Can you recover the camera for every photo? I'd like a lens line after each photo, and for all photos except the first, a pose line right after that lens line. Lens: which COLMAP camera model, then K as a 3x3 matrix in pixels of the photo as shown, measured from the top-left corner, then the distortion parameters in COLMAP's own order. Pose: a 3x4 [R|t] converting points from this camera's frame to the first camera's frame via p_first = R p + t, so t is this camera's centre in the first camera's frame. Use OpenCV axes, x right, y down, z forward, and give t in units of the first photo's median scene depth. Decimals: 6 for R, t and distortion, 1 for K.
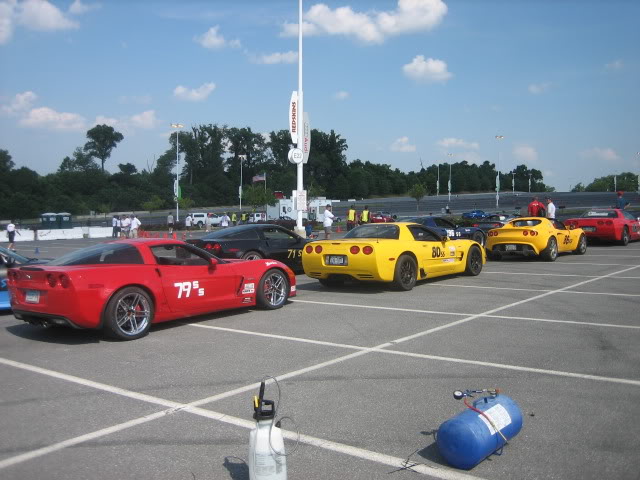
lens RADIAL K [[654.5, 0, 320.0], [0, 654.5, 240.0], [0, 0, 1]] dist [-0.009665, -0.008112]
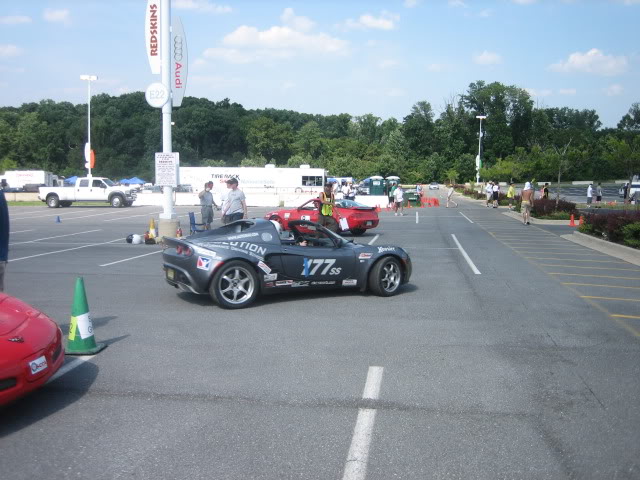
lens RADIAL K [[654.5, 0, 320.0], [0, 654.5, 240.0], [0, 0, 1]] dist [-0.009665, -0.008112]
pose [[0.589815, 0.112087, -0.799721, 0.541668], [-0.064962, 0.993697, 0.091363, -0.059985], [0.804921, -0.001935, 0.593379, 0.754094]]
